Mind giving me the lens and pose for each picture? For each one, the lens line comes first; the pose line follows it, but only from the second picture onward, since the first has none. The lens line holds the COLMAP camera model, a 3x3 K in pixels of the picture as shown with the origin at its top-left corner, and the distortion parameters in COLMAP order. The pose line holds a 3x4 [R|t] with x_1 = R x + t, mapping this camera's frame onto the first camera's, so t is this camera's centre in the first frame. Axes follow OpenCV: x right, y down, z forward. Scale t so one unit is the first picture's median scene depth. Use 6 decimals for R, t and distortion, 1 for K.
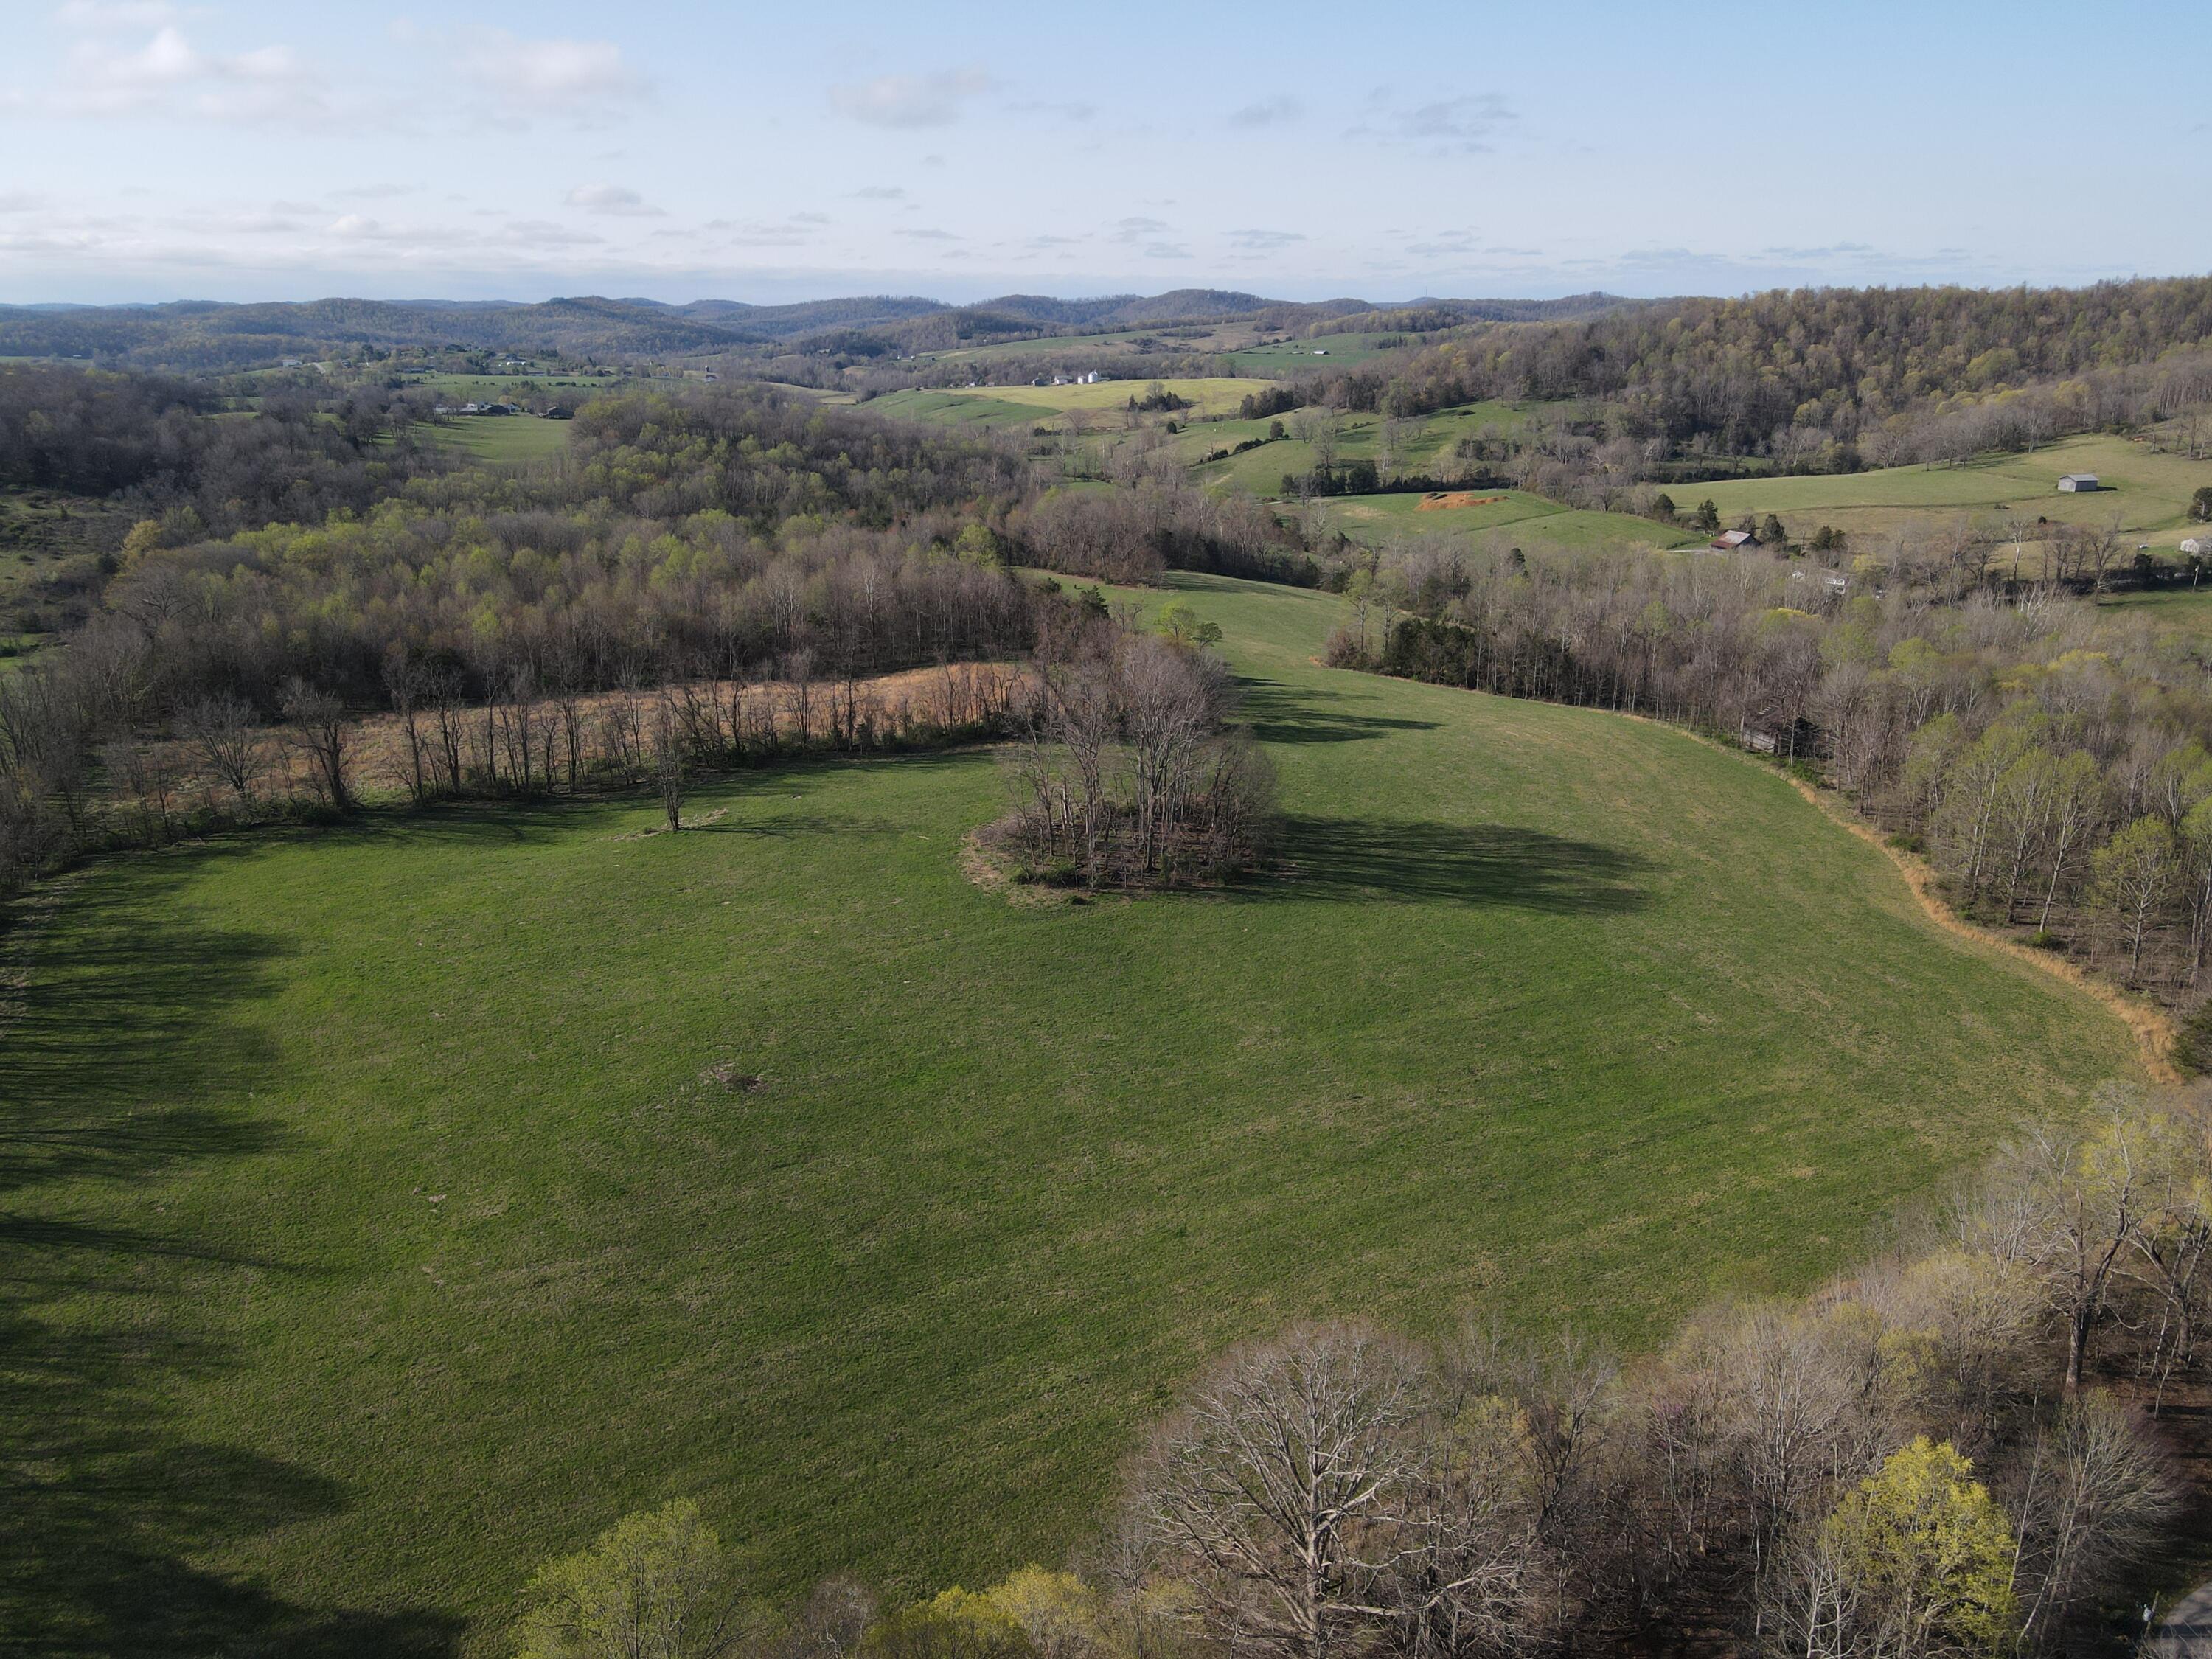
lens RADIAL K [[1624.7, 0, 1112.9], [0, 1624.7, 839.2], [0, 0, 1]] dist [0.015688, 0.005347]
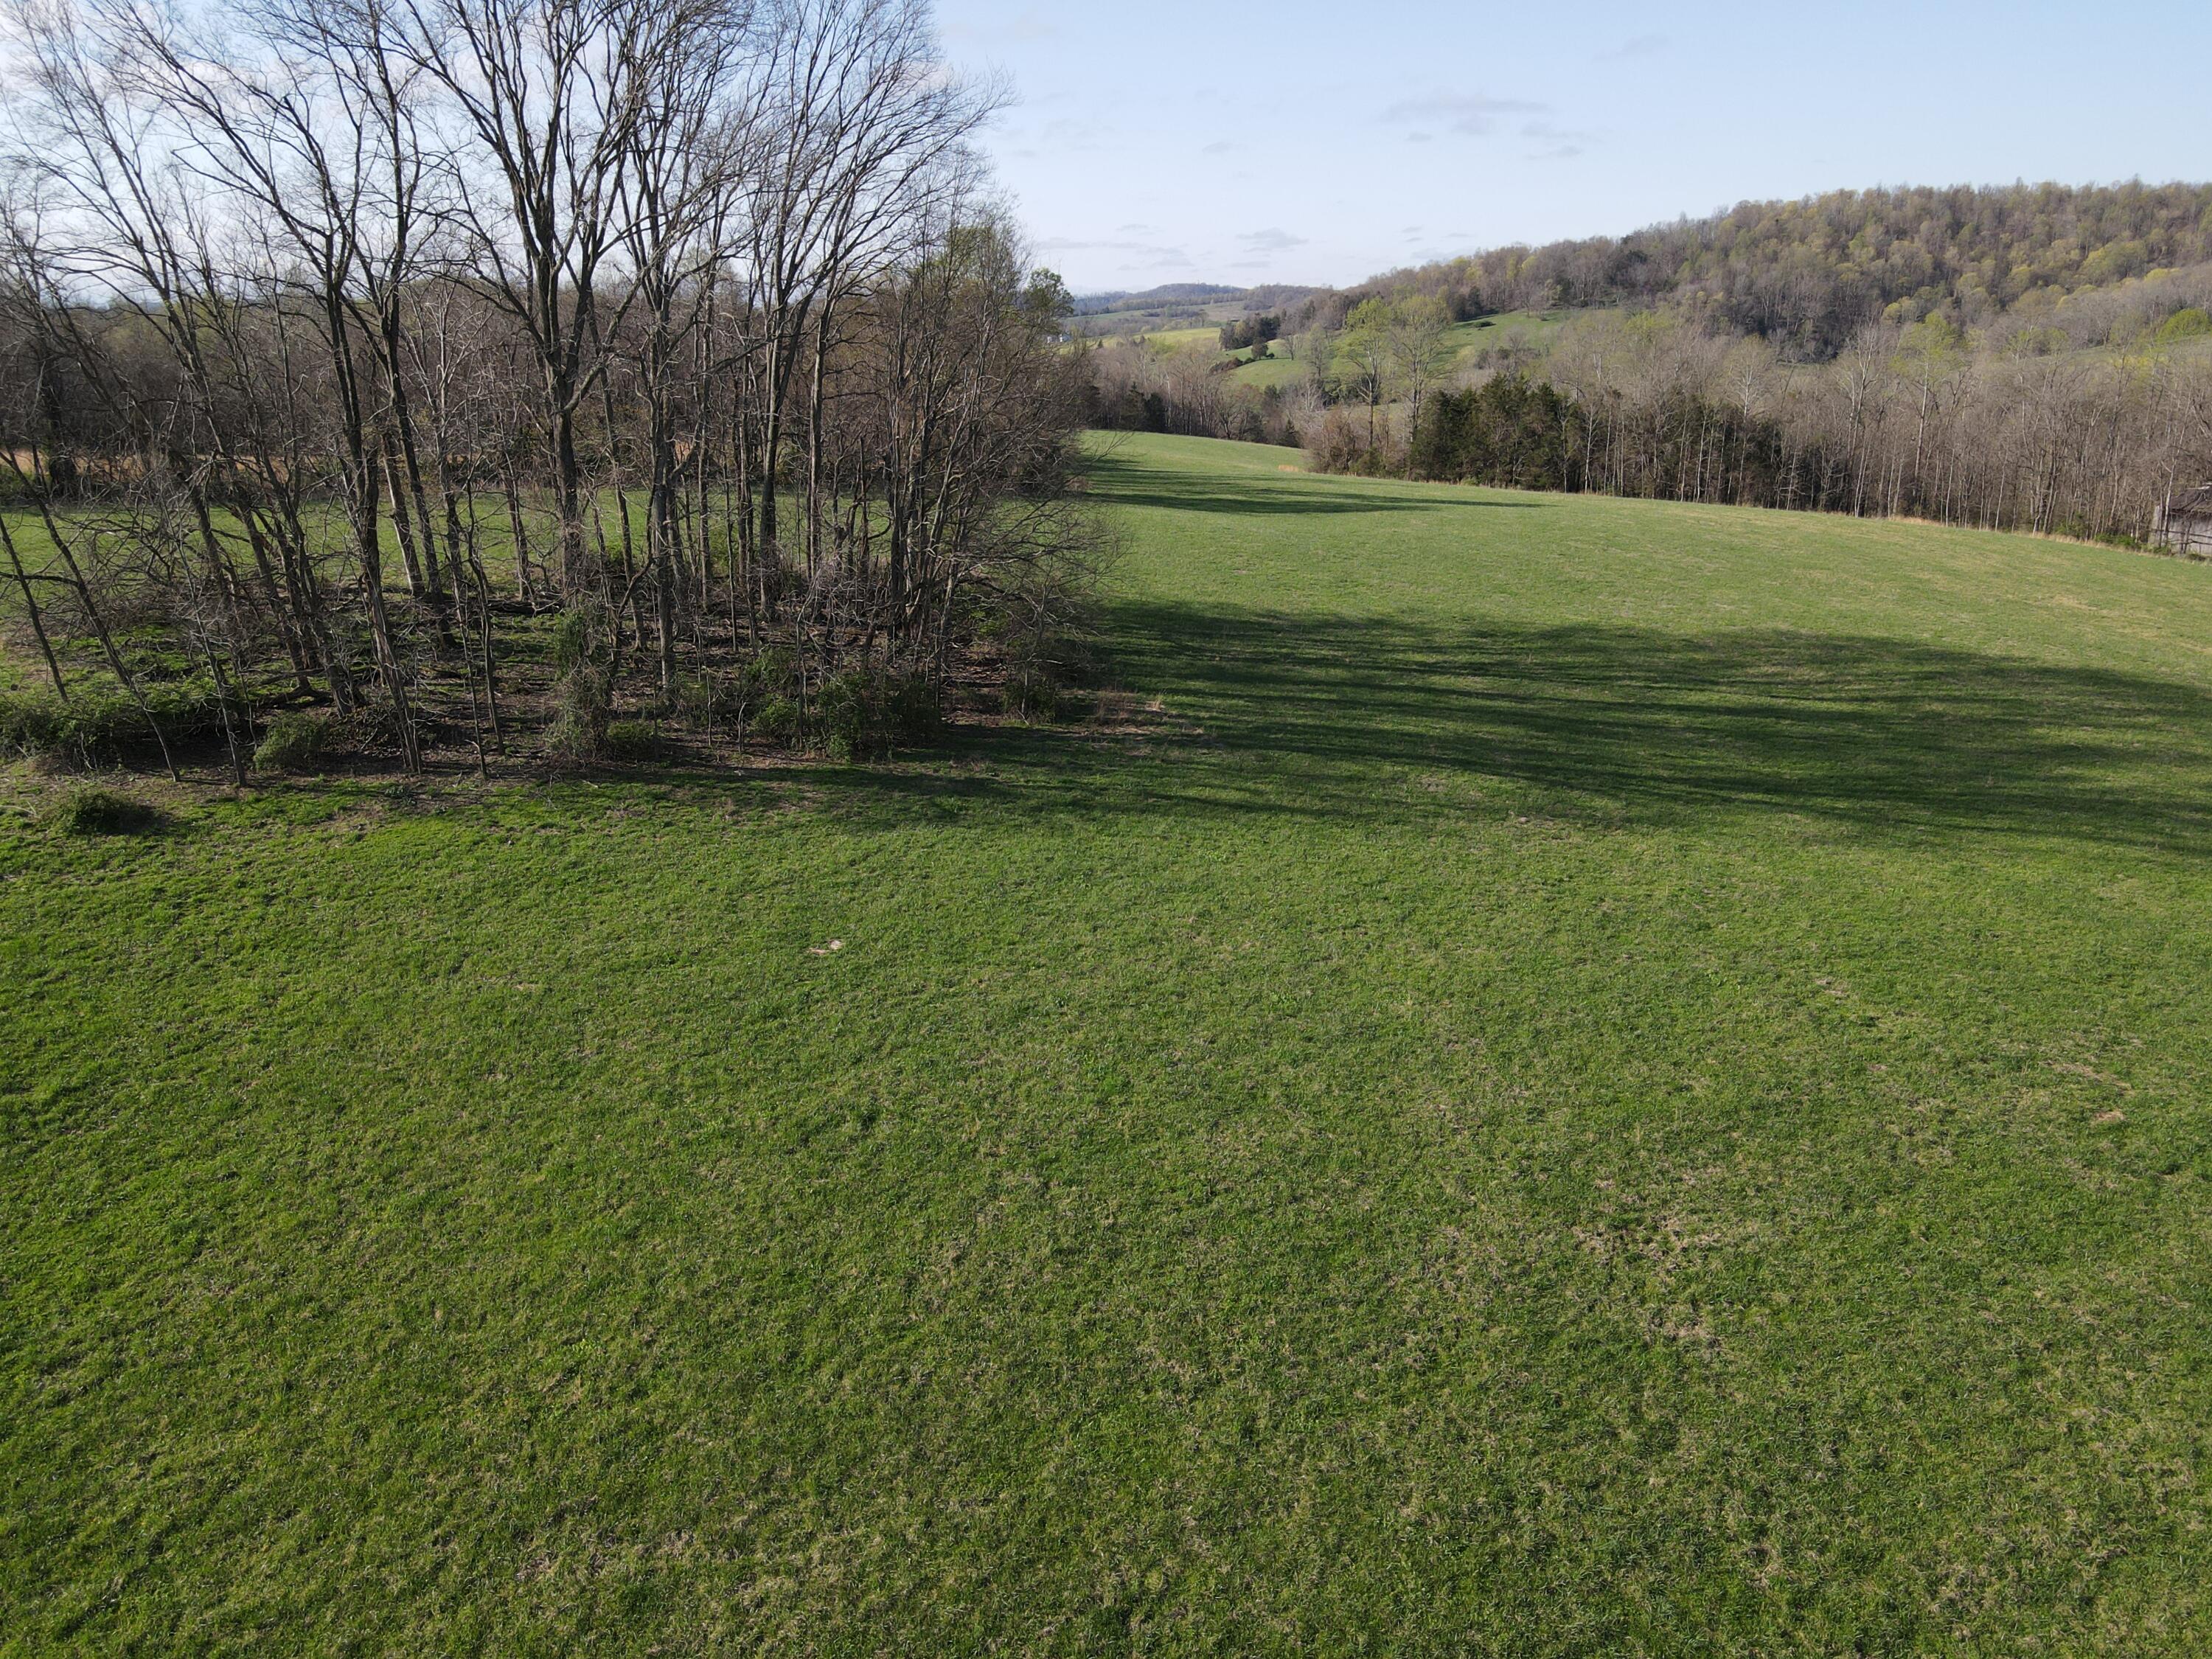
lens RADIAL K [[1616.0, 0, 1091.7], [0, 1616.0, 836.2], [0, 0, 1]] dist [-0.003389, 0.031139]
pose [[0.999853, -0.009150, -0.014505, 0.023719], [0.008989, 0.999897, -0.011162, 0.010112], [0.014606, 0.011030, 0.999832, 0.166503]]
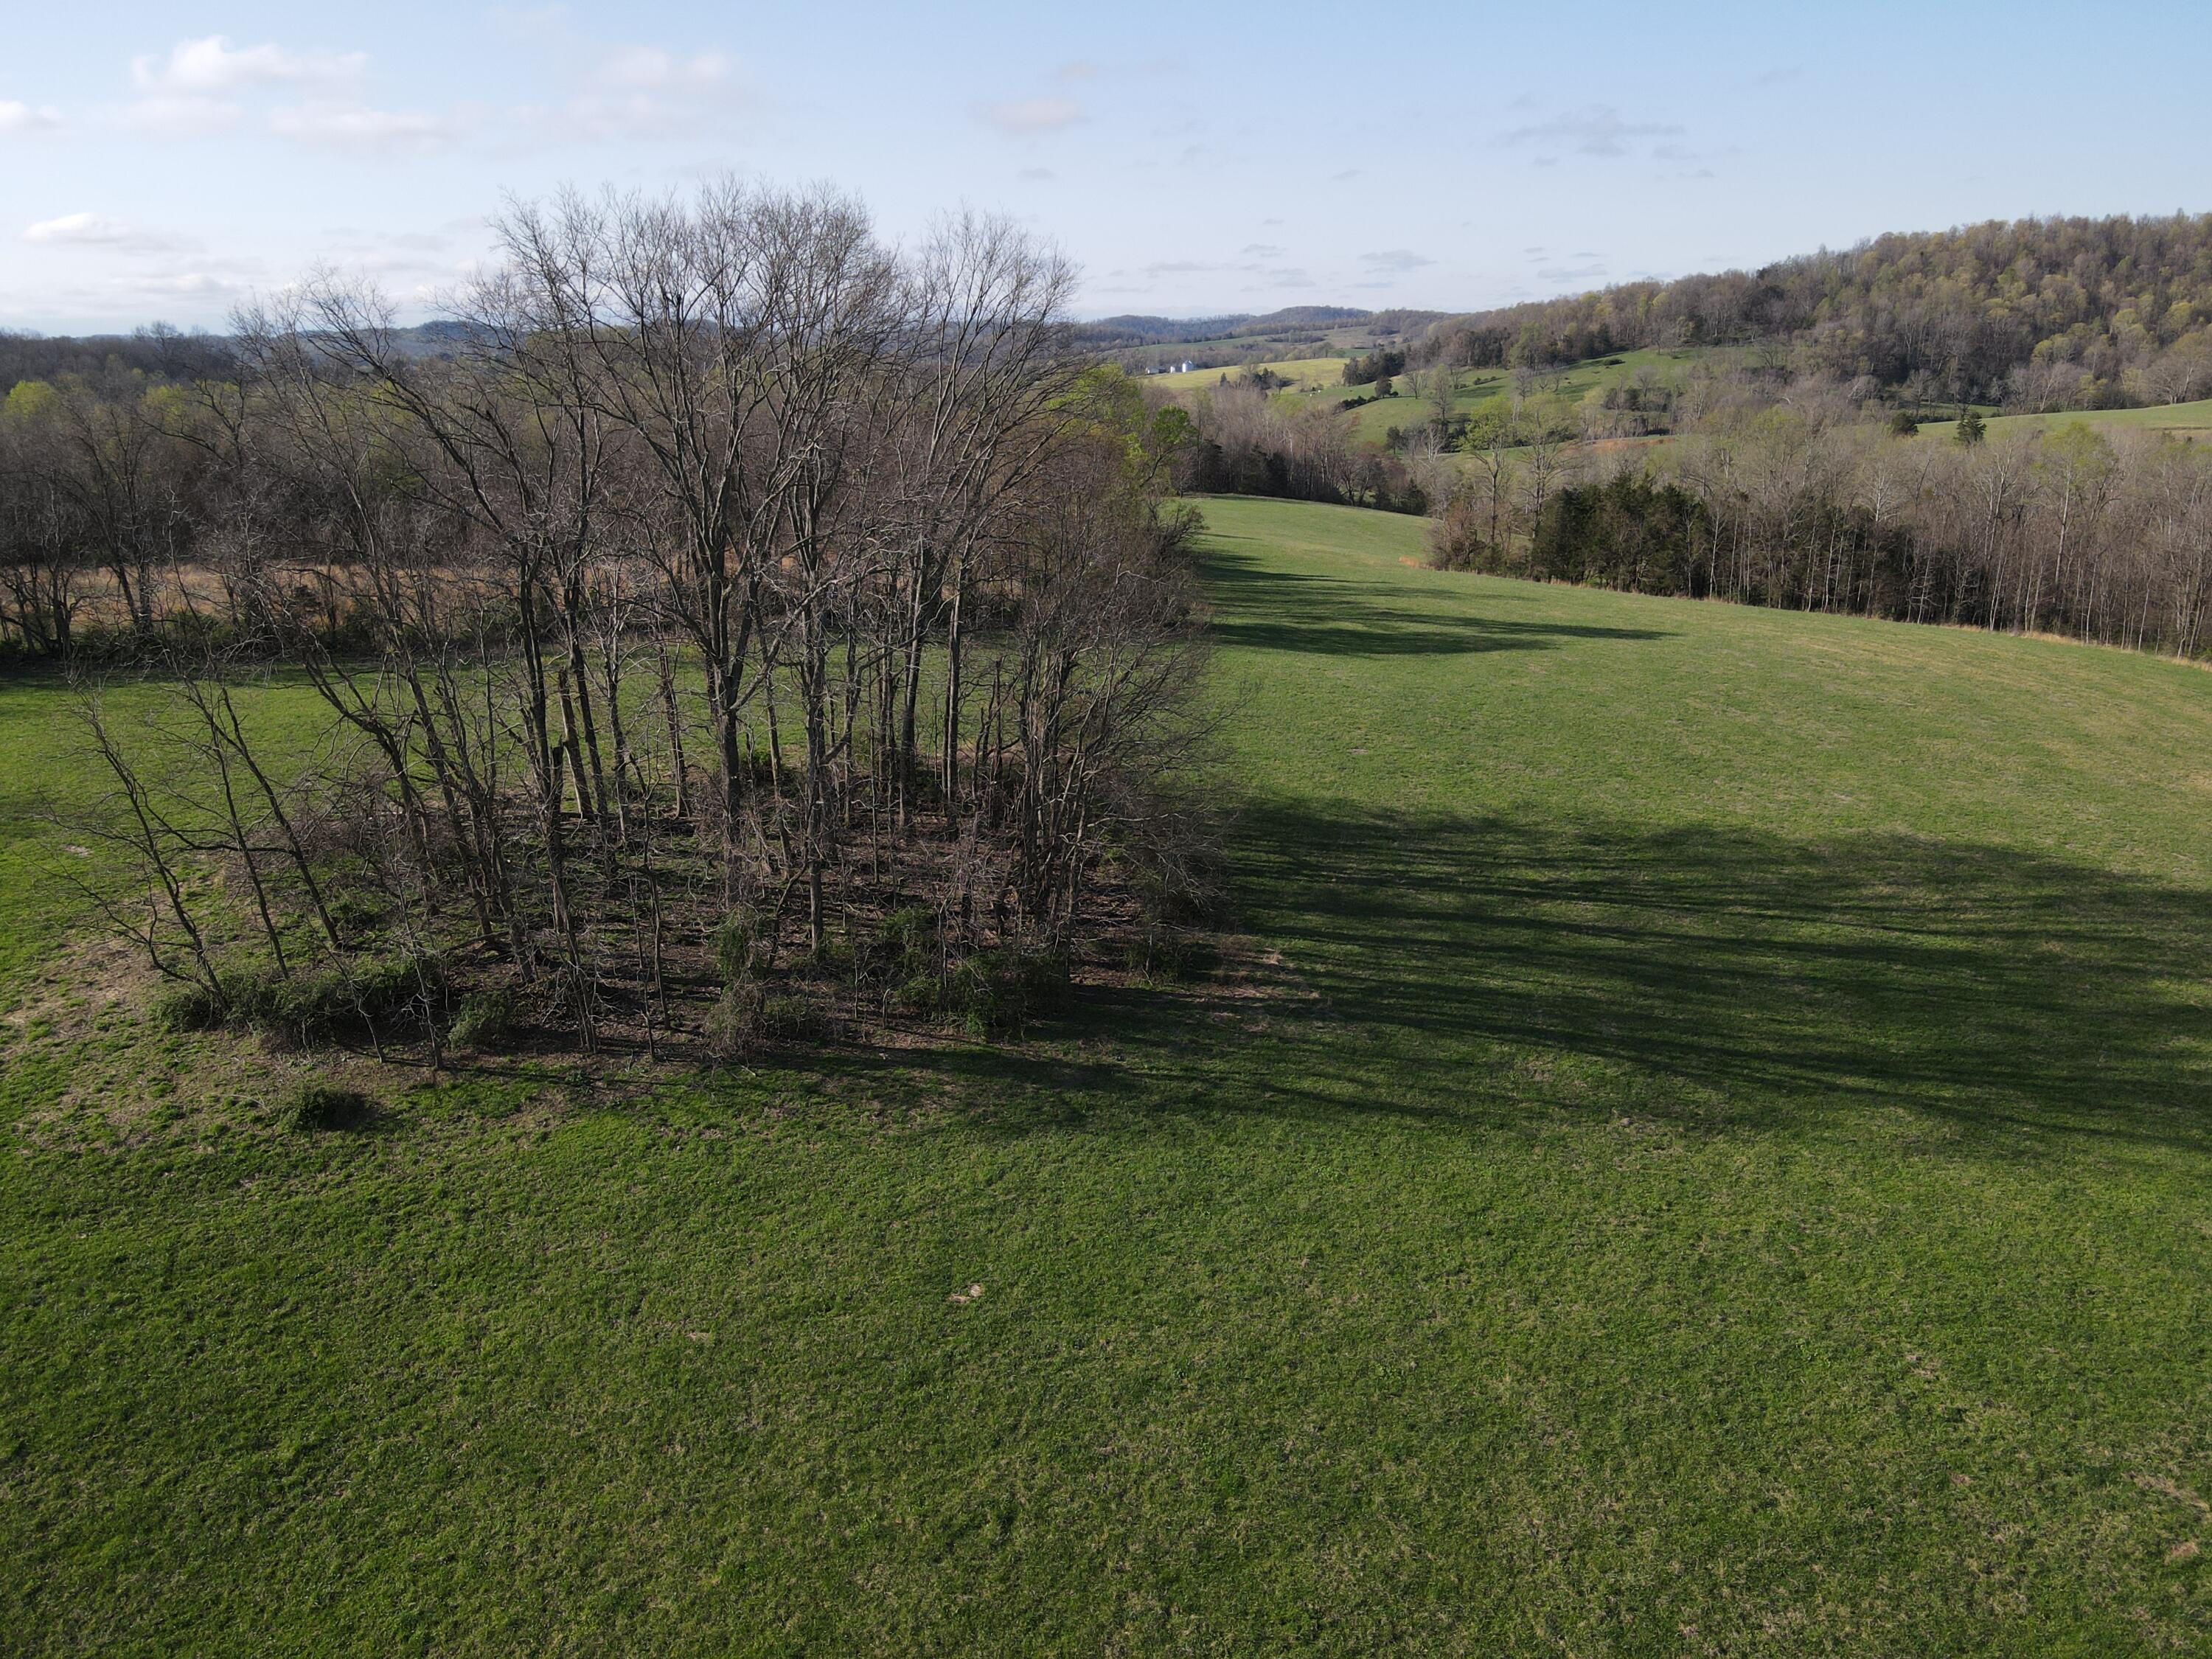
lens RADIAL K [[1613.0, 0, 1092.6], [0, 1613.0, 832.7], [0, 0, 1]] dist [0.007338, 0.012198]
pose [[0.996422, 0.009437, -0.083994, 0.023462], [-0.011386, 0.999676, -0.022750, 0.000136], [0.083752, 0.023625, 0.996207, 0.162721]]
